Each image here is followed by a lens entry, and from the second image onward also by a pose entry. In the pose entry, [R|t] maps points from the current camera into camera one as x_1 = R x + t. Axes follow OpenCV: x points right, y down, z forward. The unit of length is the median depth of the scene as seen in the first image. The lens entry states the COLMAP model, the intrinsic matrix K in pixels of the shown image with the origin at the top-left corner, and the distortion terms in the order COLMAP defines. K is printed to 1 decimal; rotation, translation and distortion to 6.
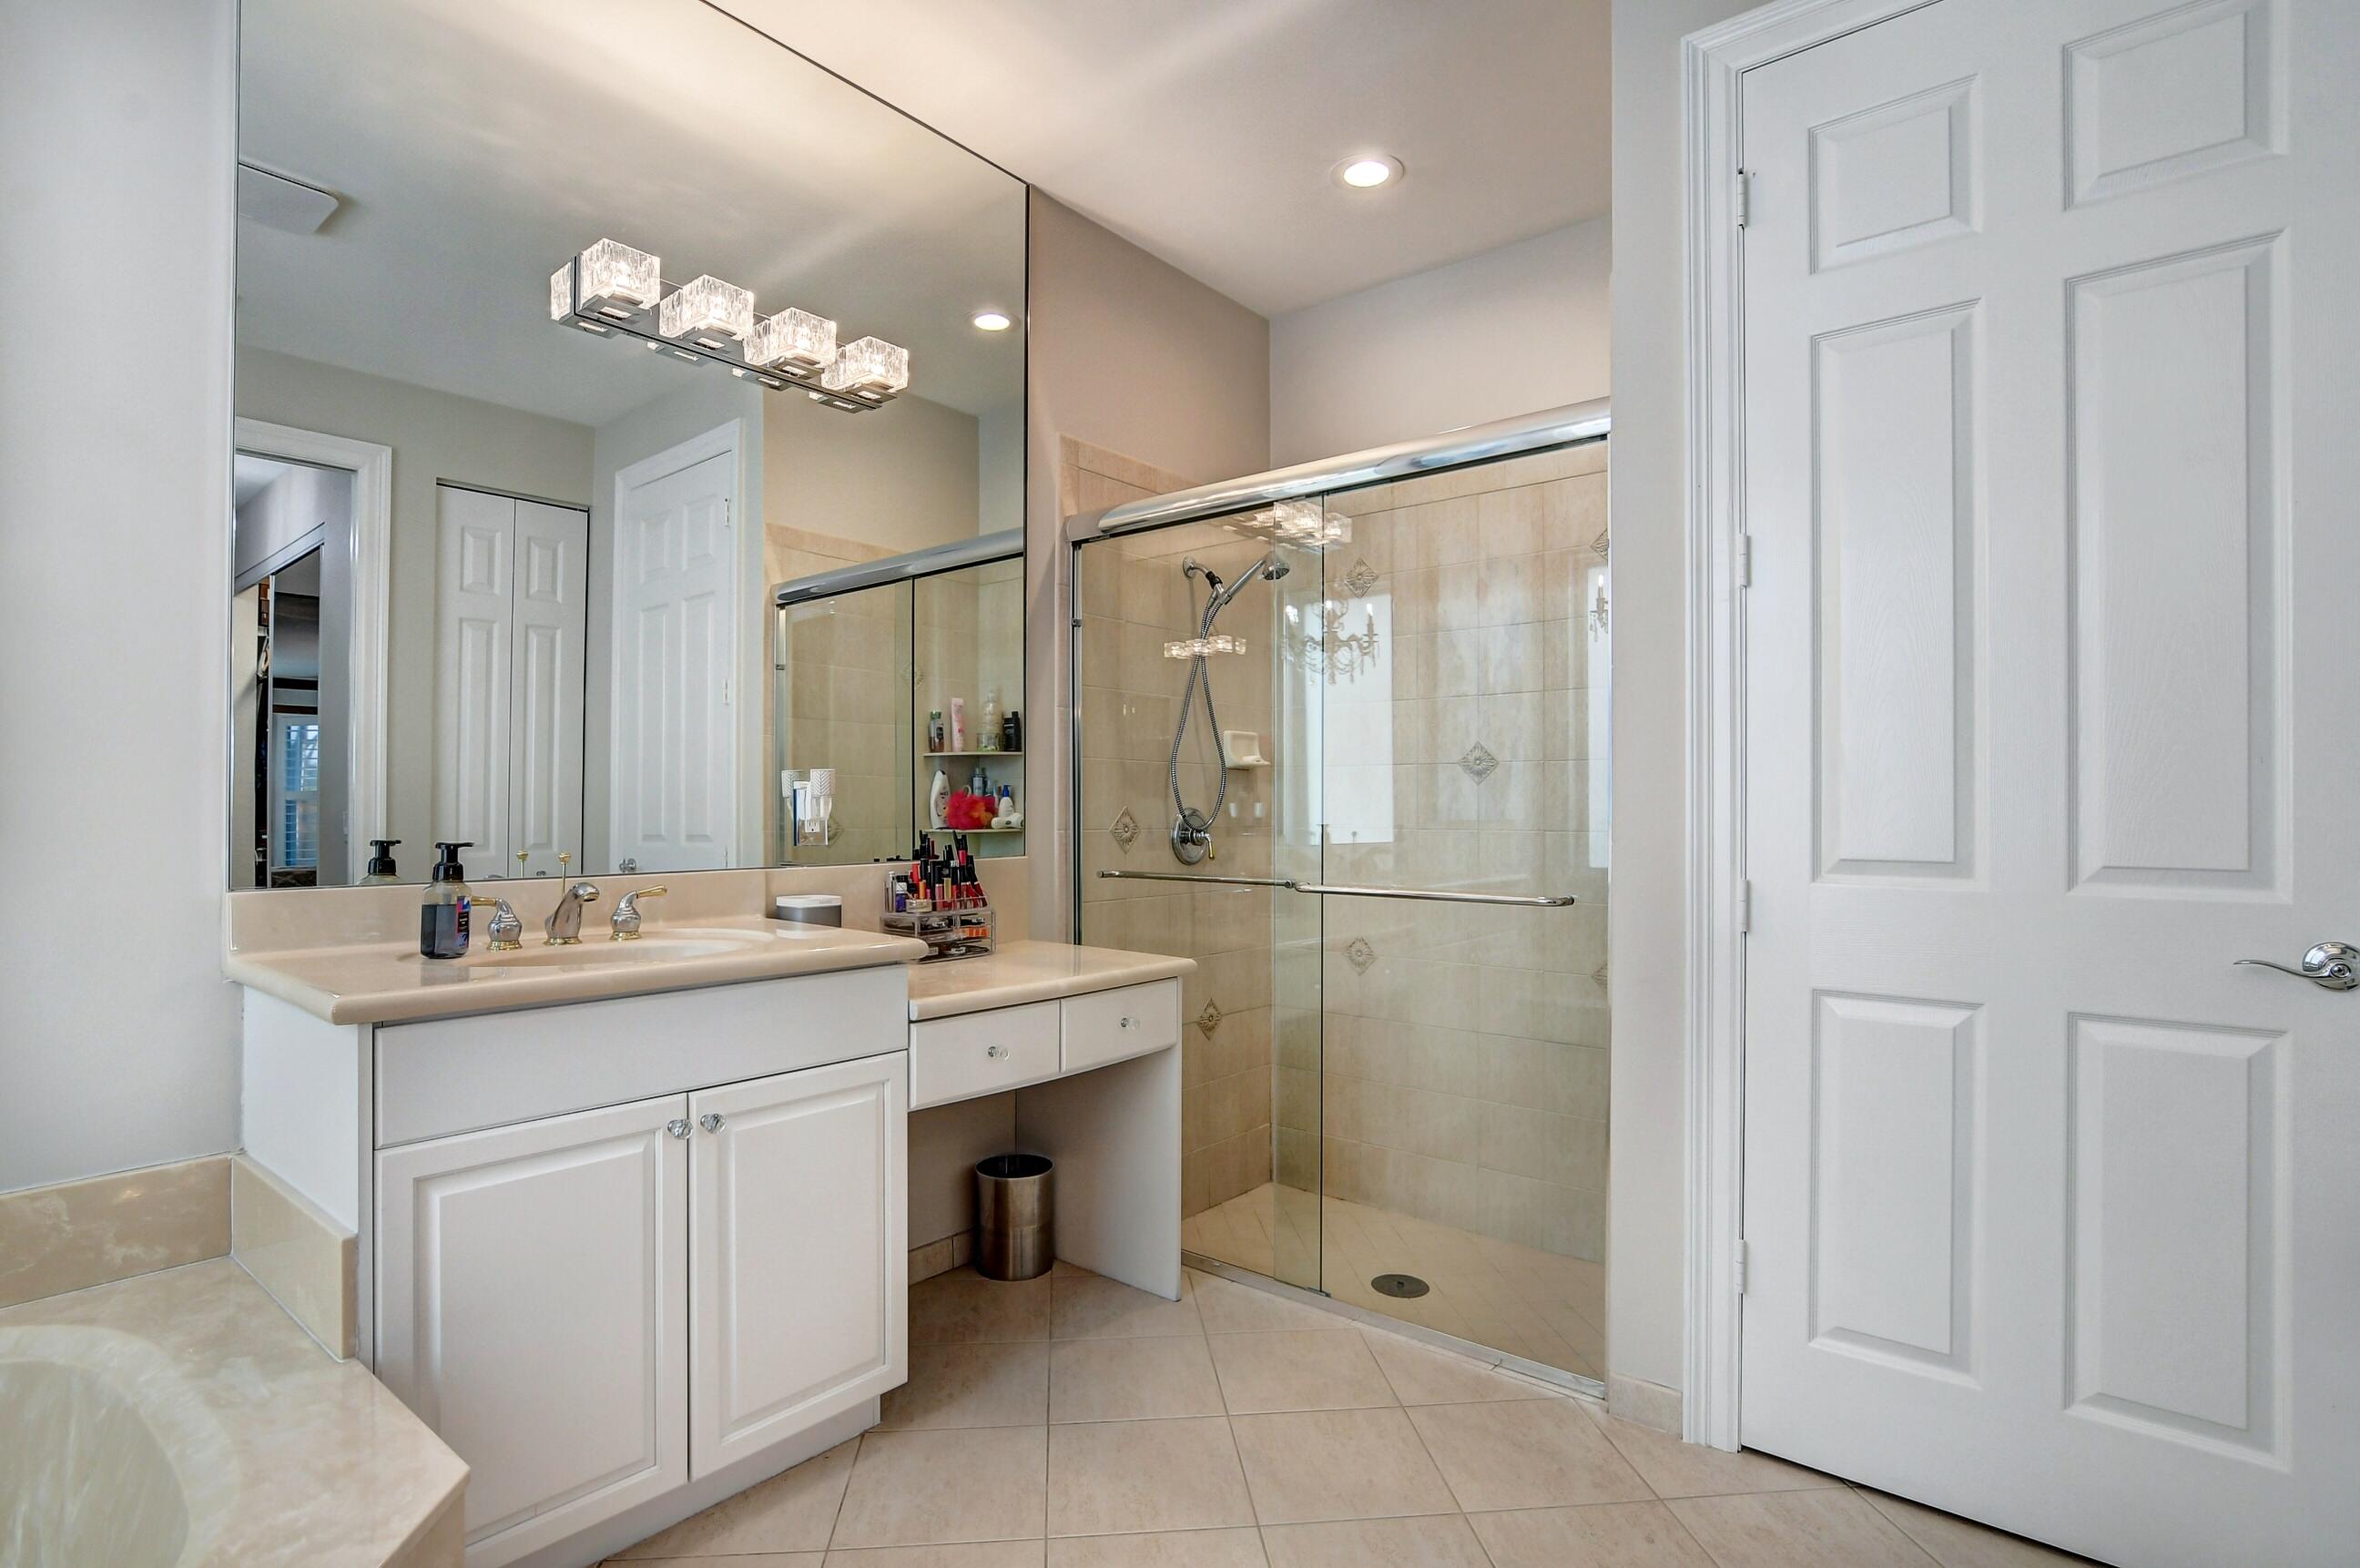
lens RADIAL K [[1150.0, 0, 1162.0], [0, 1150.0, 803.5], [0, 0, 1]] dist [-0.034195, 0.009723]
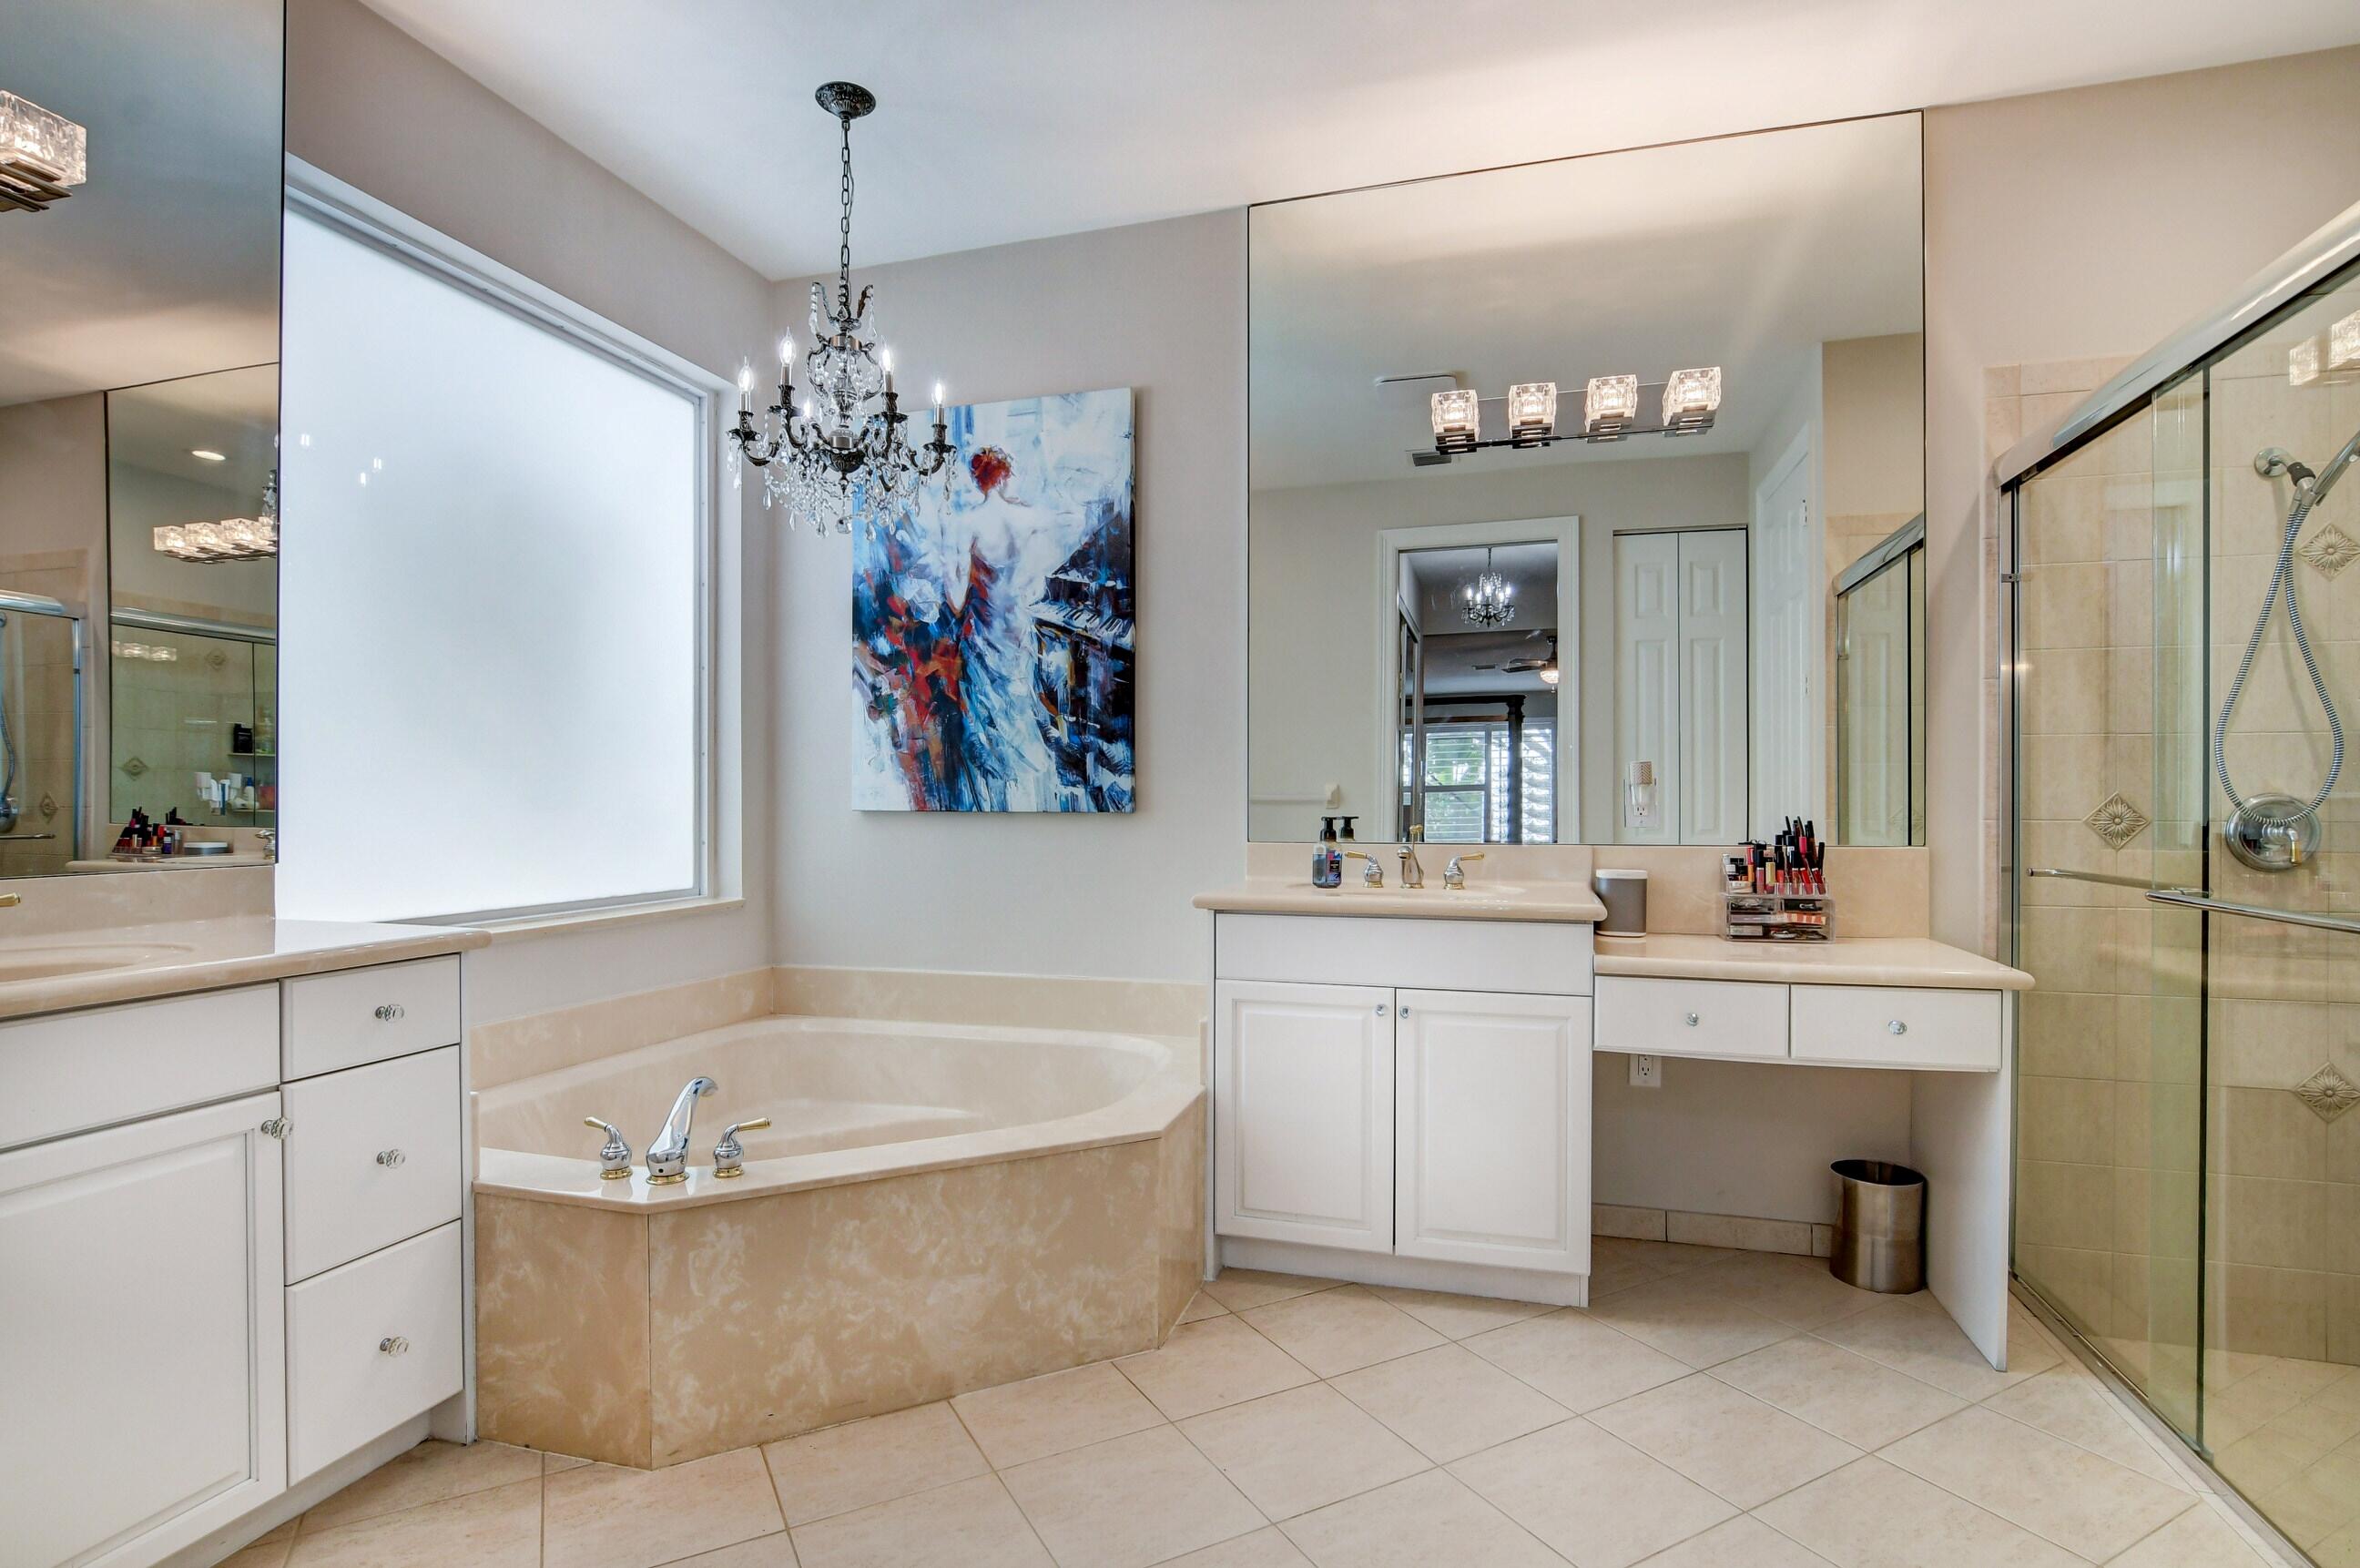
lens RADIAL K [[1150.0, 0, 1162.0], [0, 1150.0, 803.5], [0, 0, 1]] dist [-0.034195, 0.009723]
pose [[0.389997, 0.001106, -0.920816, 0.543806], [0.004990, 0.999982, 0.003314, 0.006237], [0.920803, -0.005888, 0.389984, 0.100915]]
